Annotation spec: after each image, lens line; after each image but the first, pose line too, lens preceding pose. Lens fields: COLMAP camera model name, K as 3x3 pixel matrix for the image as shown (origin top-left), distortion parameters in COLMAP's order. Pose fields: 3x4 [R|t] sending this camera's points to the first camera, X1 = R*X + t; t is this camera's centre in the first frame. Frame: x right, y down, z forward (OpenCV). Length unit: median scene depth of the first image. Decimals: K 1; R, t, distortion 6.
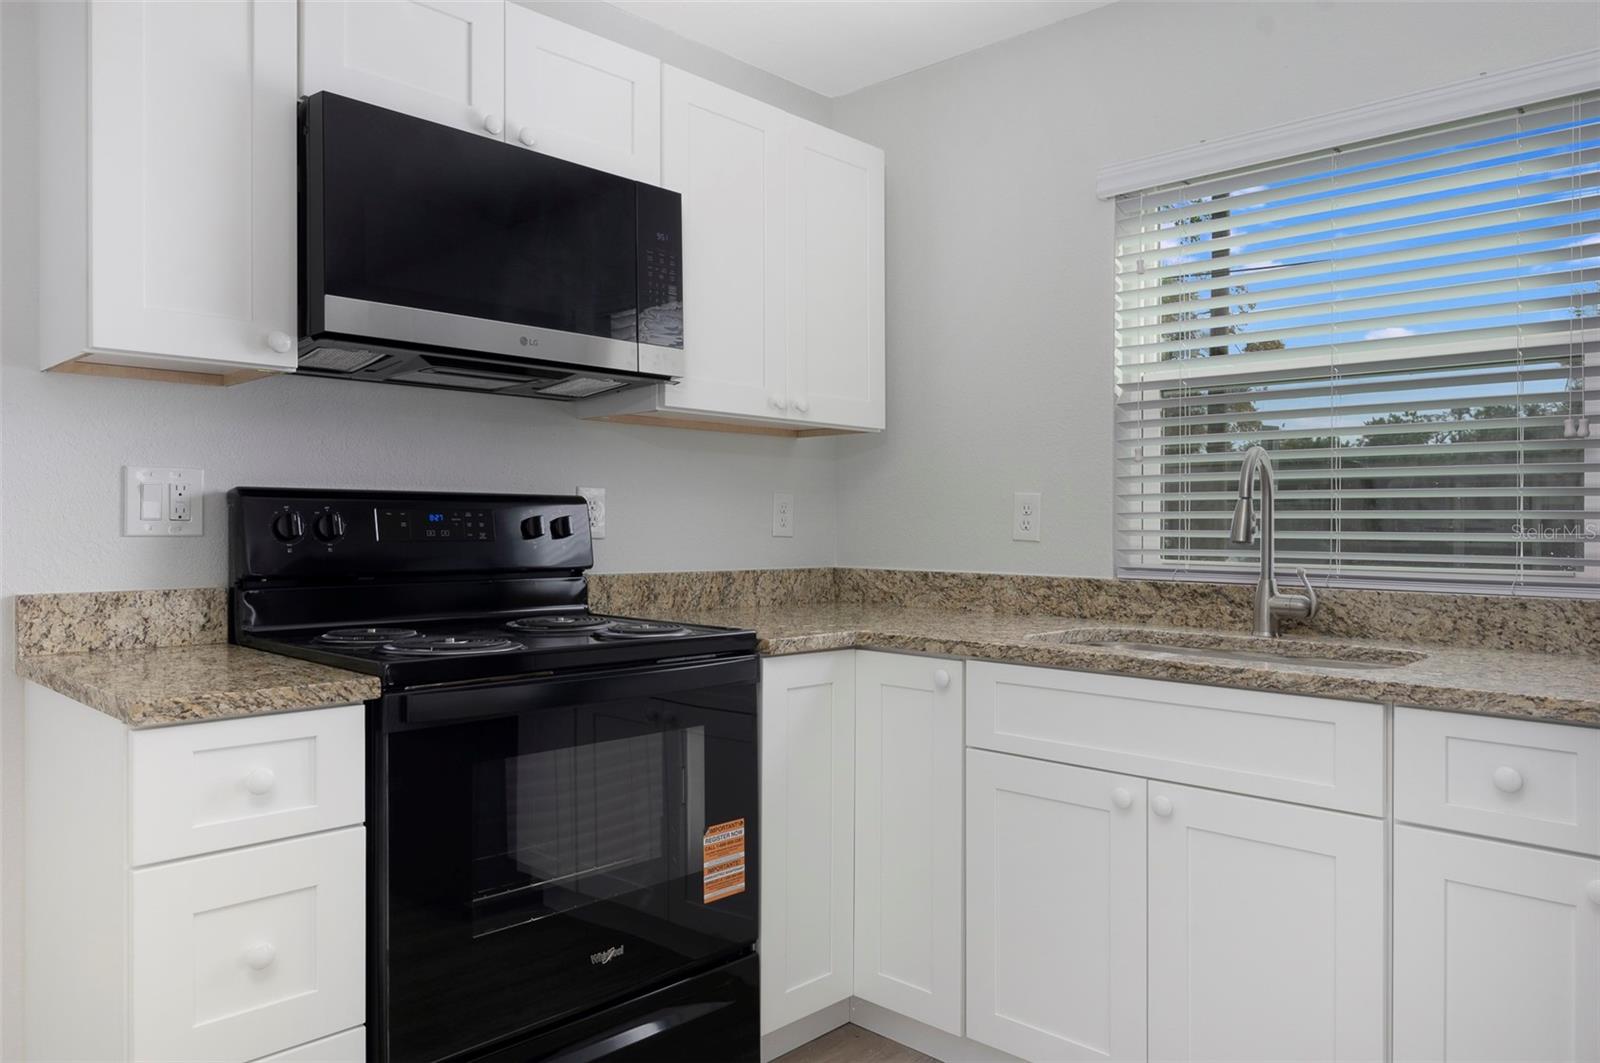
lens RADIAL K [[1101.8, 0, 806.9], [0, 1101.8, 521.2], [0, 0, 1]] dist [0.051941, 0.000994]
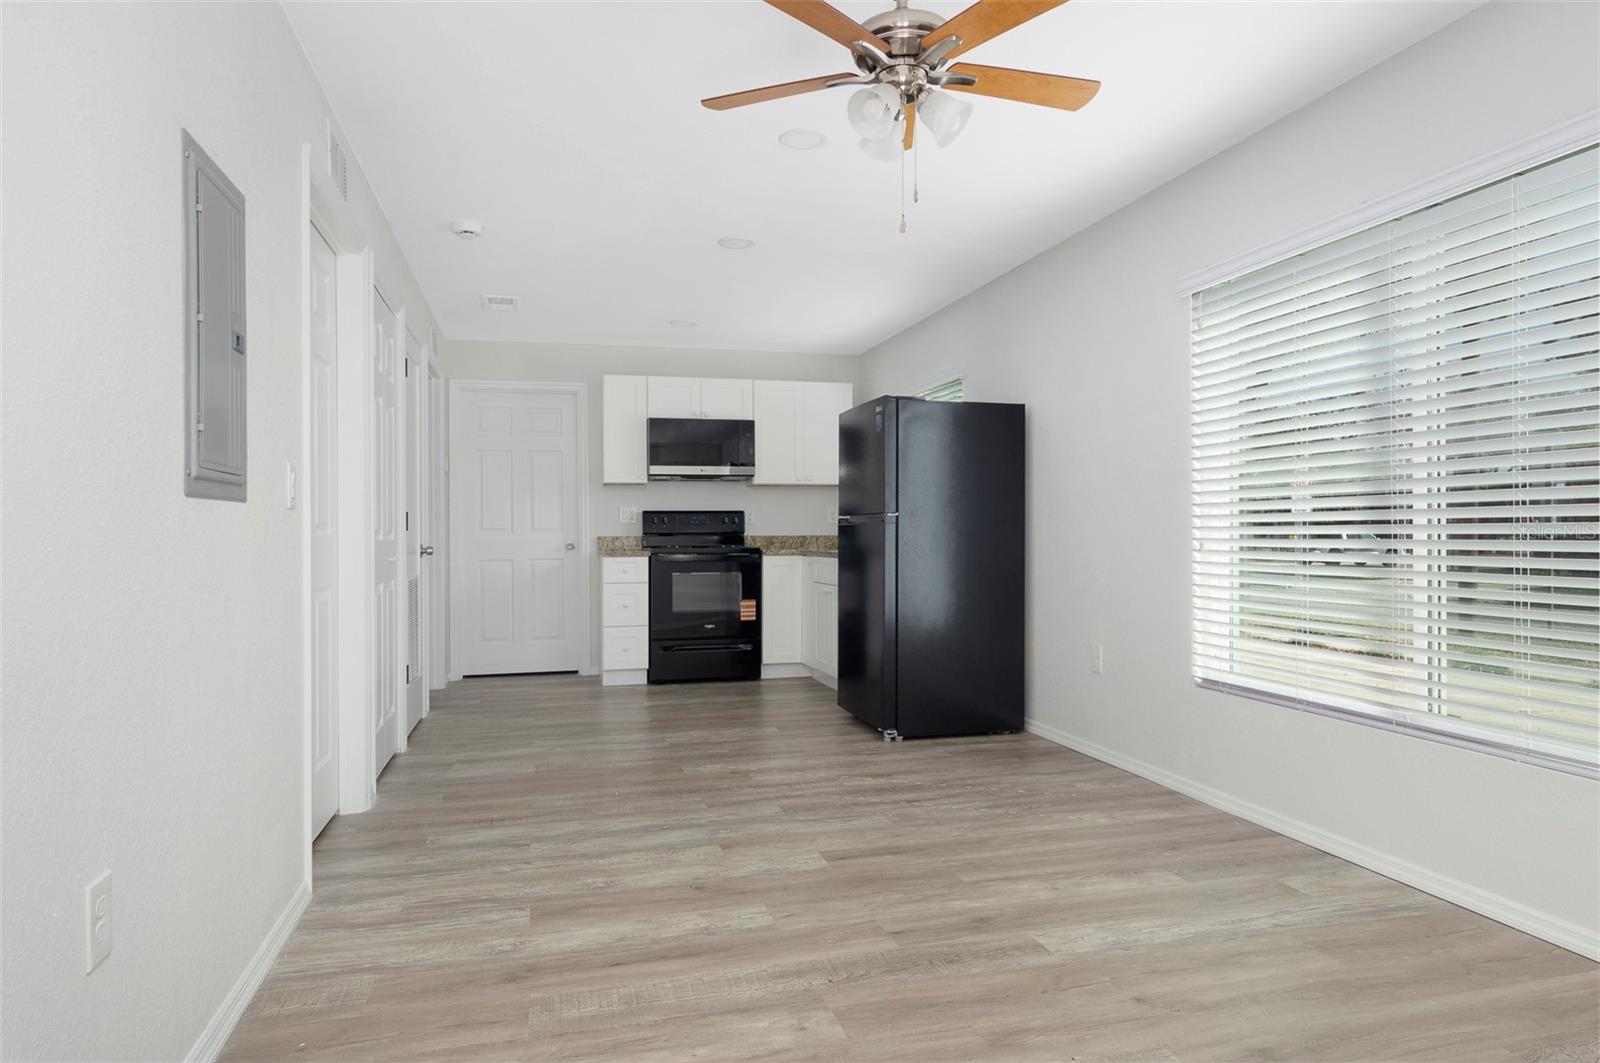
lens RADIAL K [[1001.2, 0, 795.8], [0, 1001.2, 528.6], [0, 0, 1]] dist [0.007716, 0.002707]
pose [[0.840640, -0.011817, -0.541465, 1.664879], [0.008932, 0.999928, -0.007955, 0.060850], [0.541521, 0.001851, 0.840685, -1.521172]]
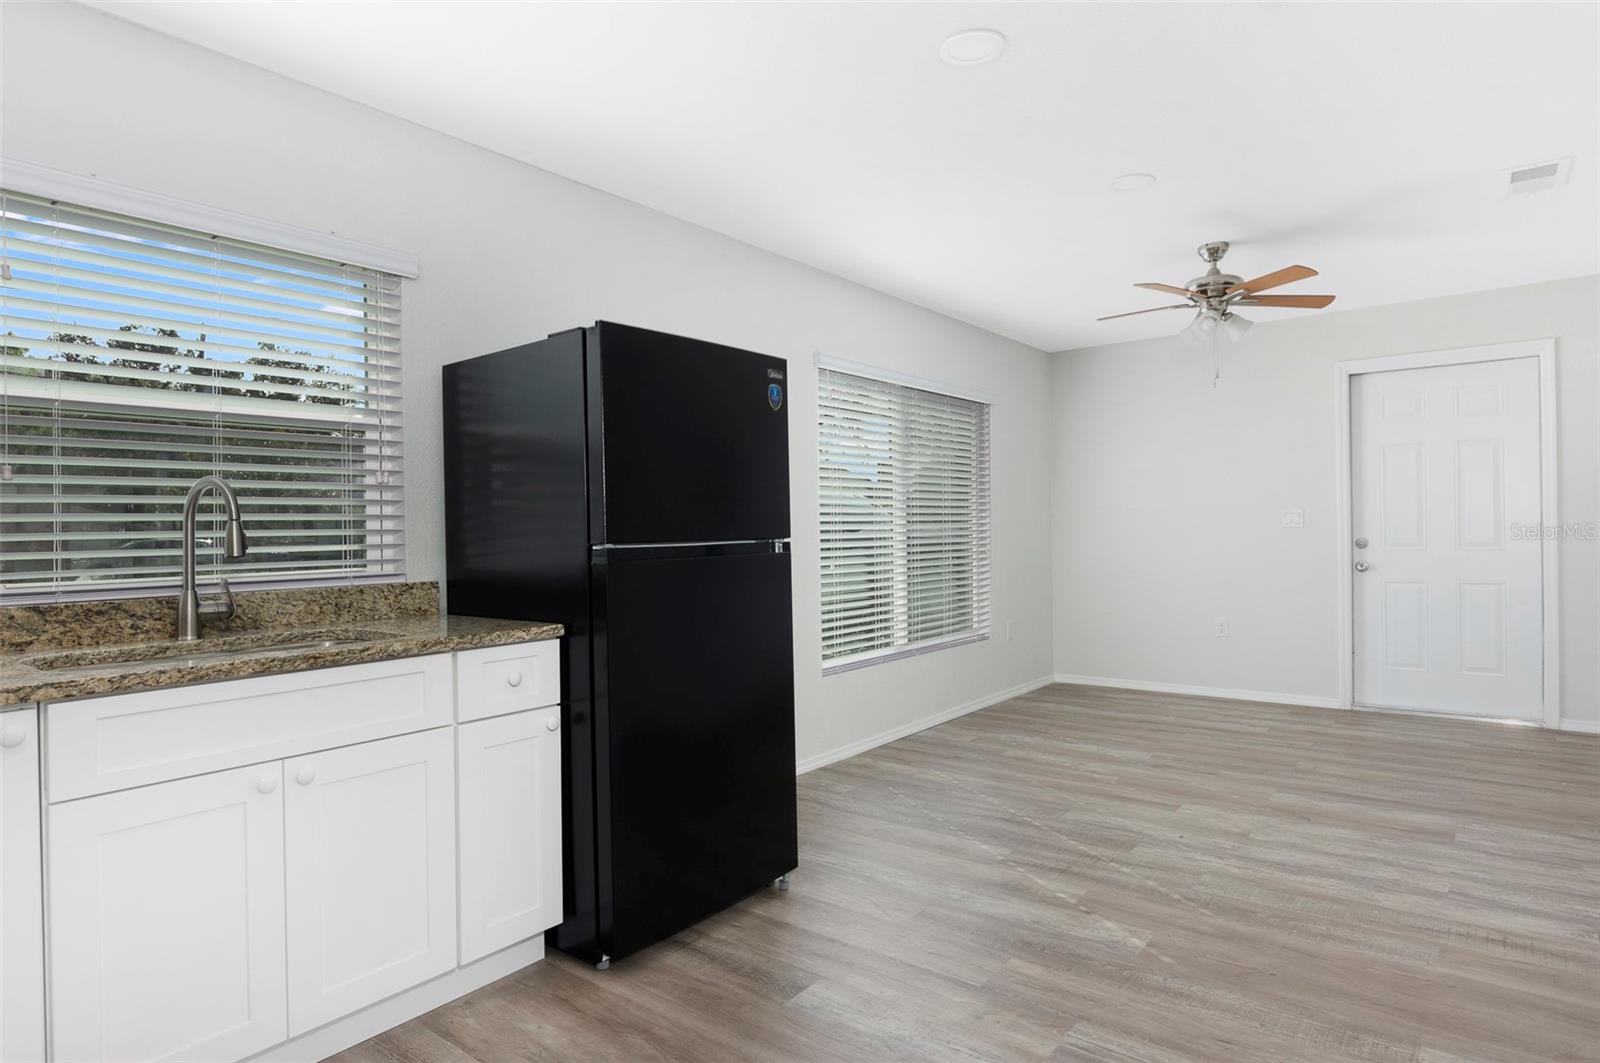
lens RADIAL K [[906.6, 0, 788.1], [0, 906.6, 544.0], [0, 0, 1]] dist [-0.008213, -0.001649]
pose [[-0.077973, -0.017575, 0.996801, -0.578512], [0.018630, 0.999644, 0.019082, -0.002132], [-0.996781, 0.020058, -0.077618, 0.460889]]
